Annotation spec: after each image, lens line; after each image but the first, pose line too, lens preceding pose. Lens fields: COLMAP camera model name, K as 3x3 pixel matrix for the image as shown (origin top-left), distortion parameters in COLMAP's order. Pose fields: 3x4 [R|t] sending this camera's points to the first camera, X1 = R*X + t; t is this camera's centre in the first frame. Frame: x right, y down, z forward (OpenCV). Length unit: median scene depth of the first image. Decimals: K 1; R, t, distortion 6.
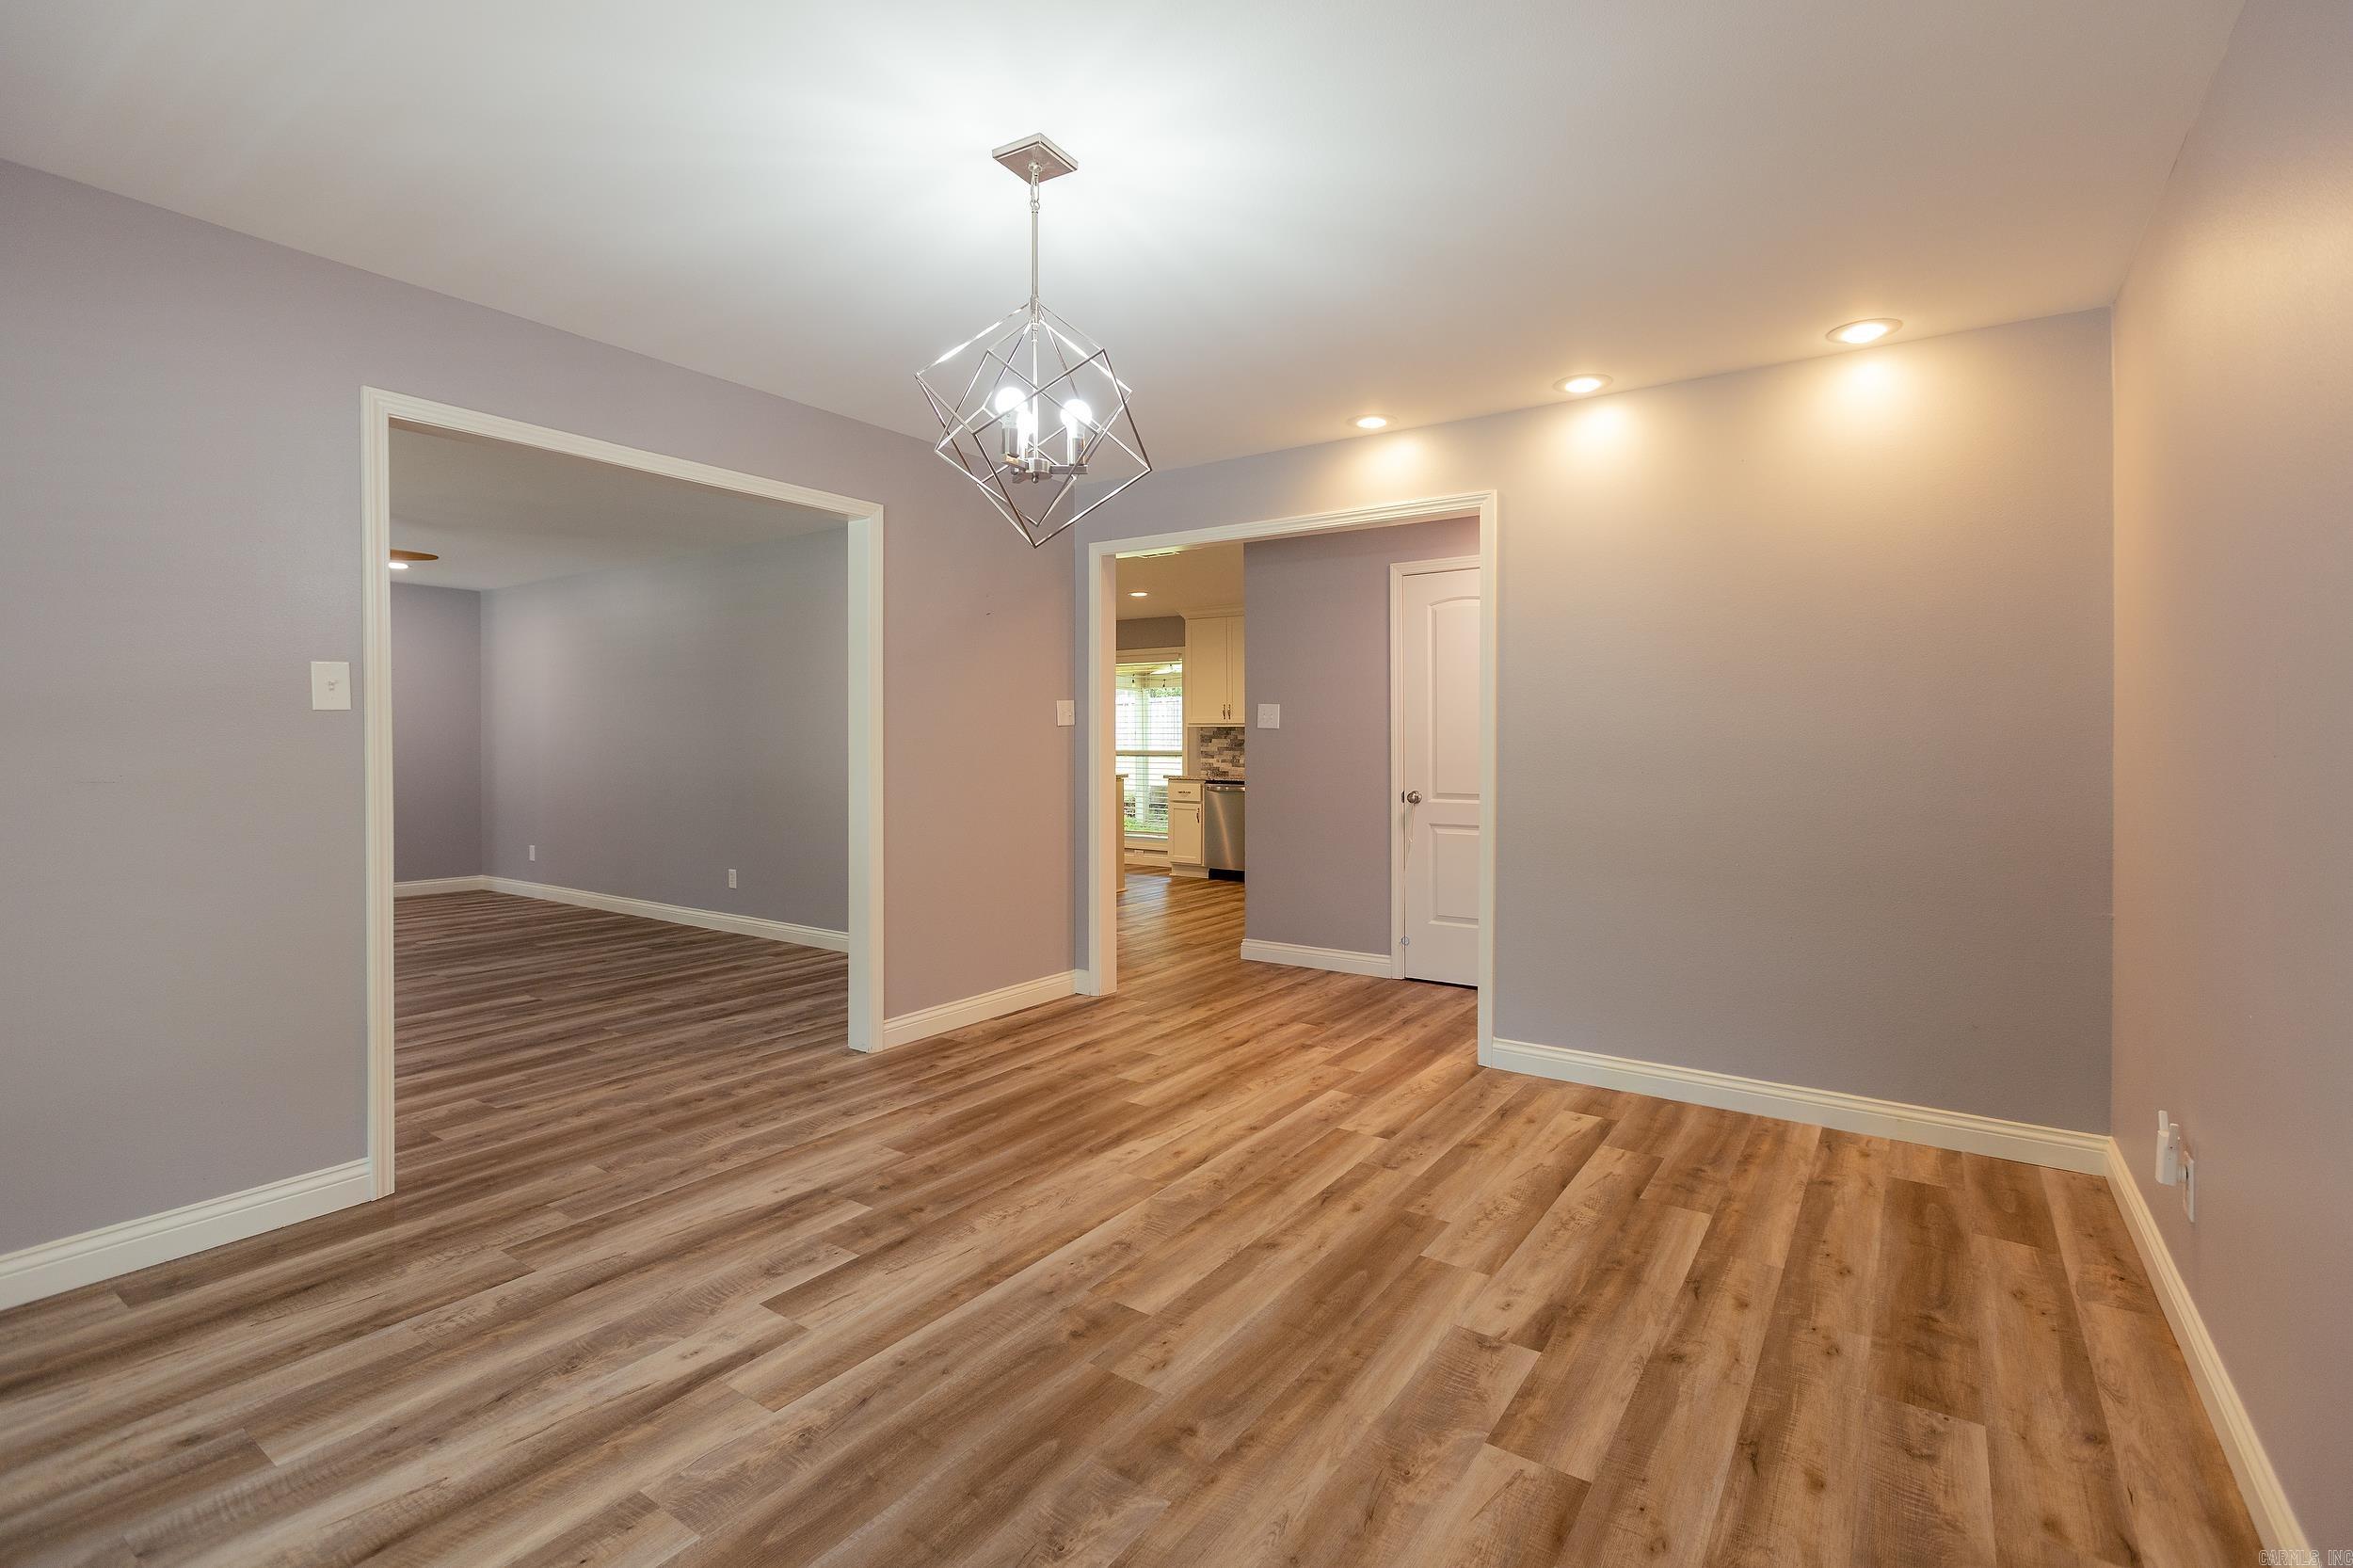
lens RADIAL K [[1063.4, 0, 1183.8], [0, 1063.4, 768.7], [0, 0, 1]] dist [-0.003280, -0.000567]
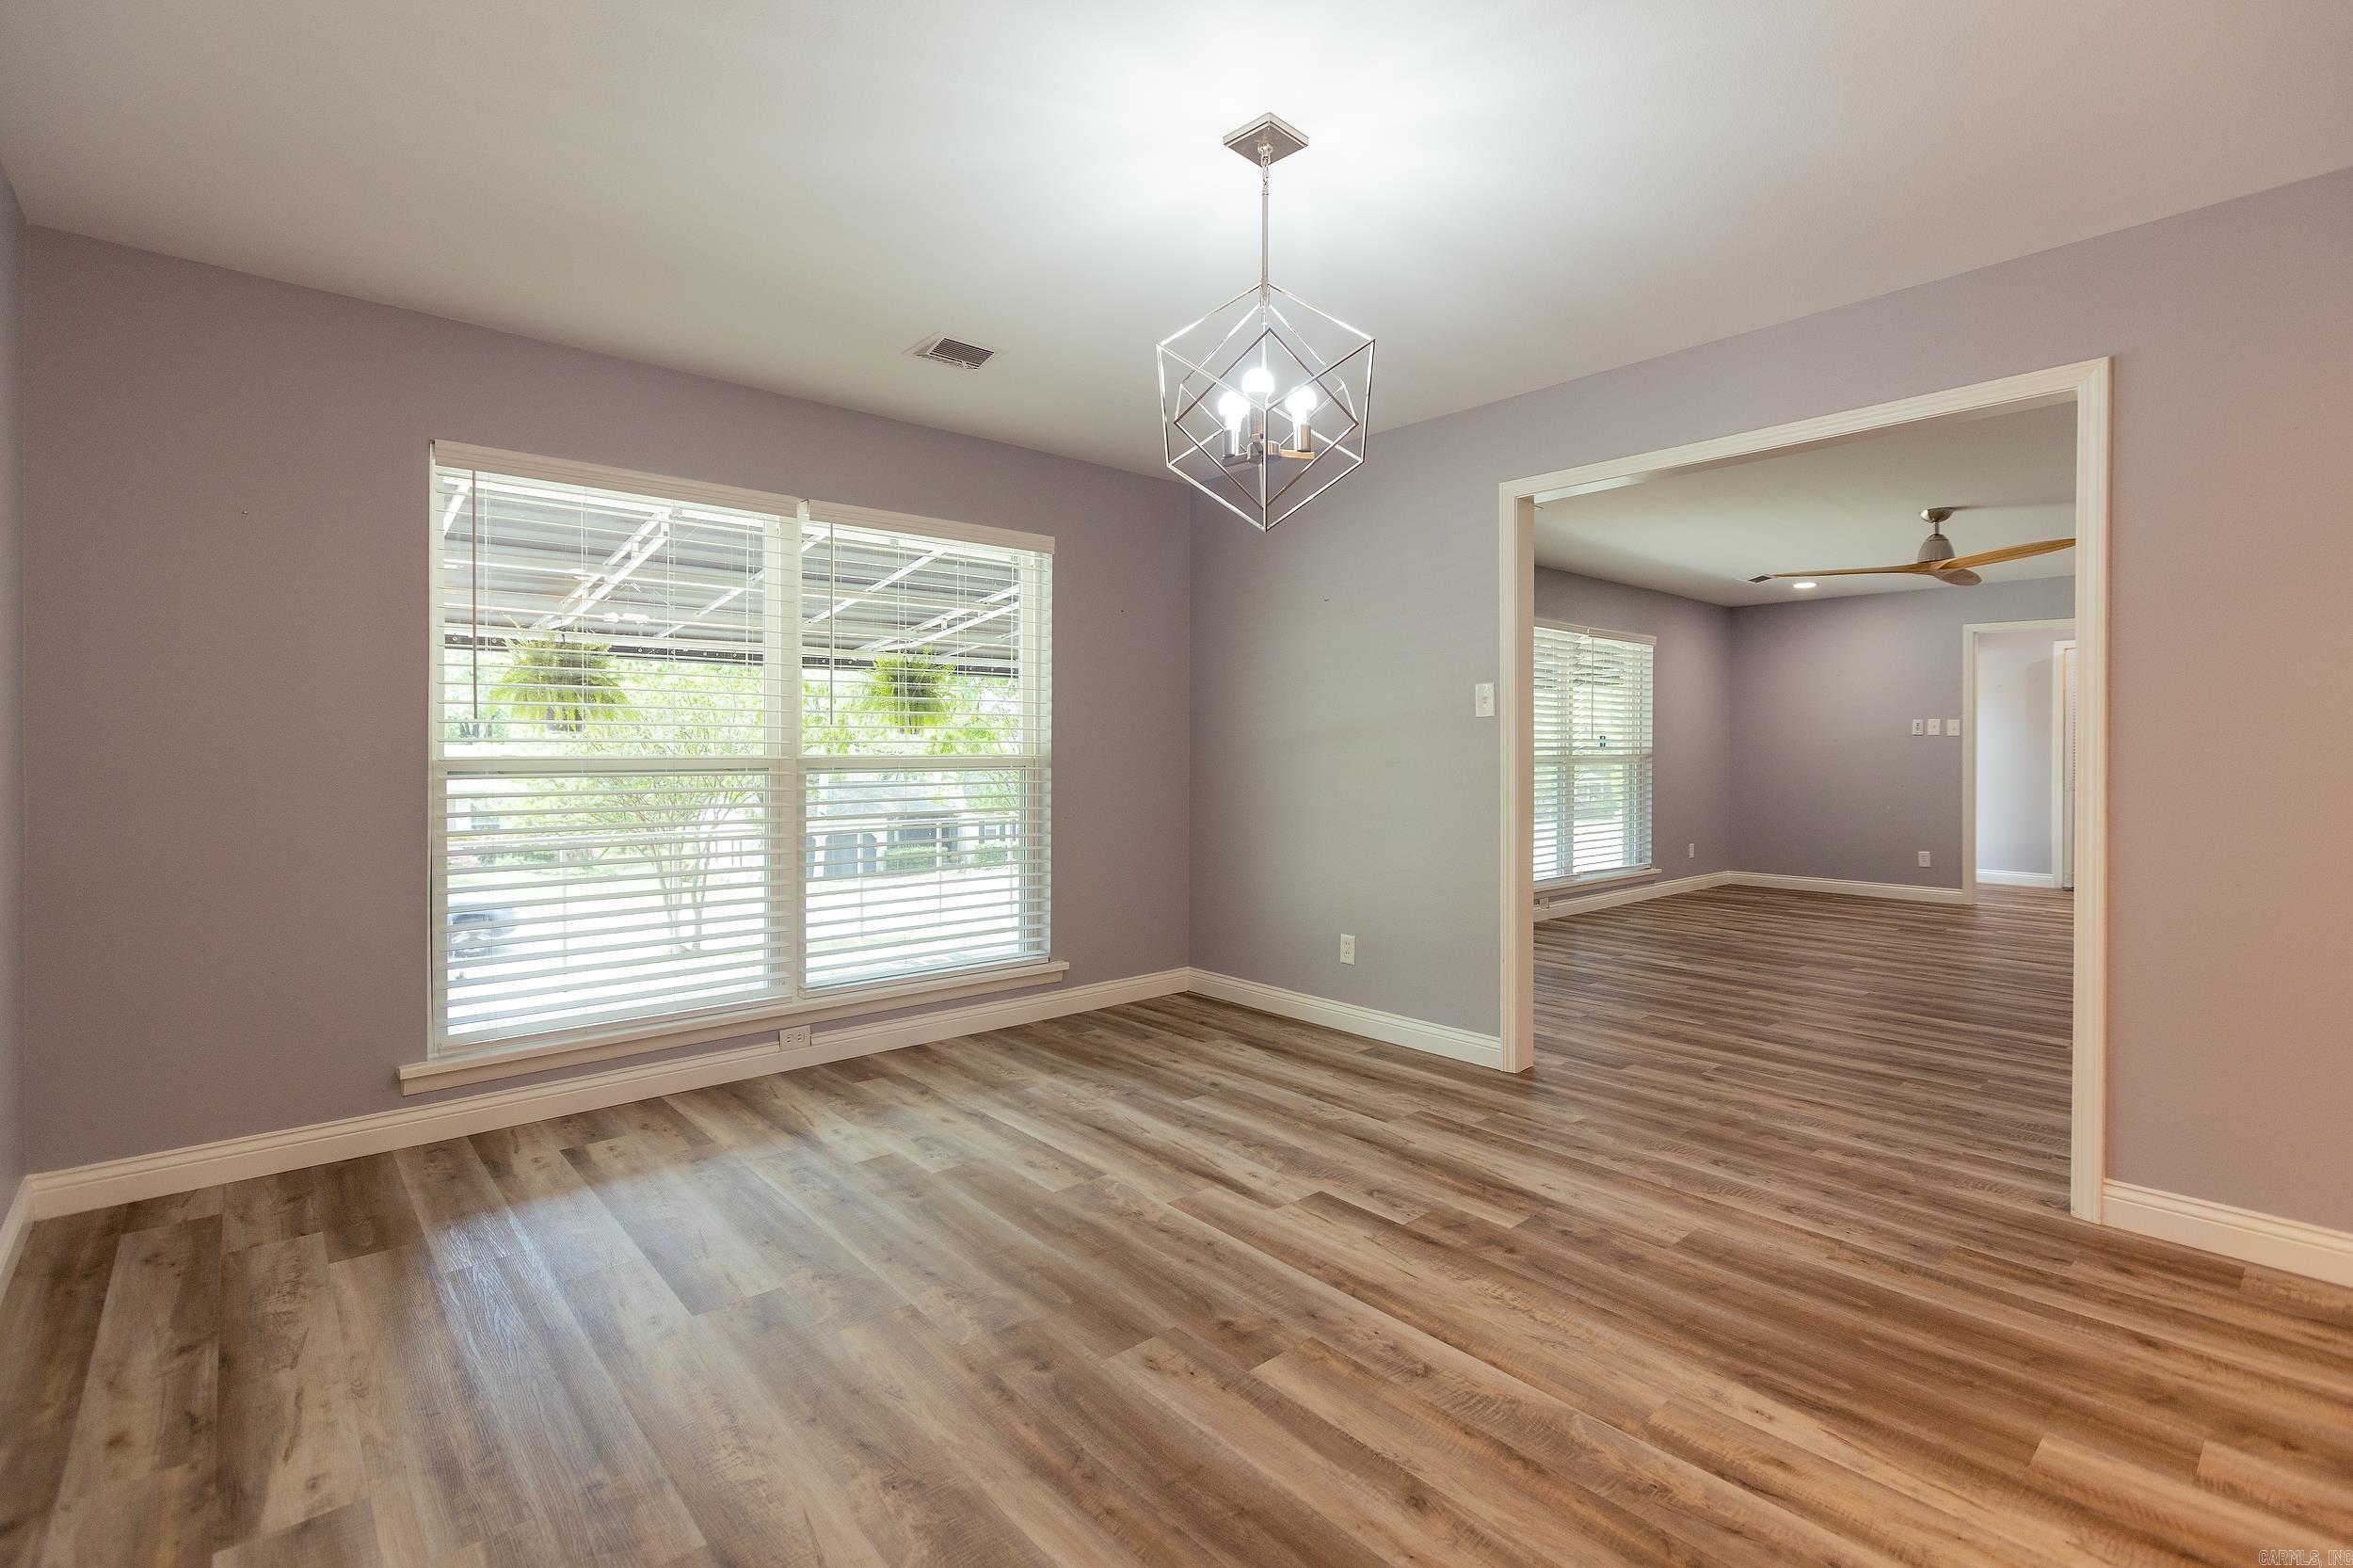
lens RADIAL K [[1063.4, 0, 1196.7], [0, 1063.4, 779.0], [0, 0, 1]] dist [-0.003280, -0.000567]
pose [[-0.227830, 0.022970, -0.973430, 0.685308], [-0.029357, 0.999105, 0.030447, -0.002912], [0.973258, 0.035513, -0.226952, 0.944365]]
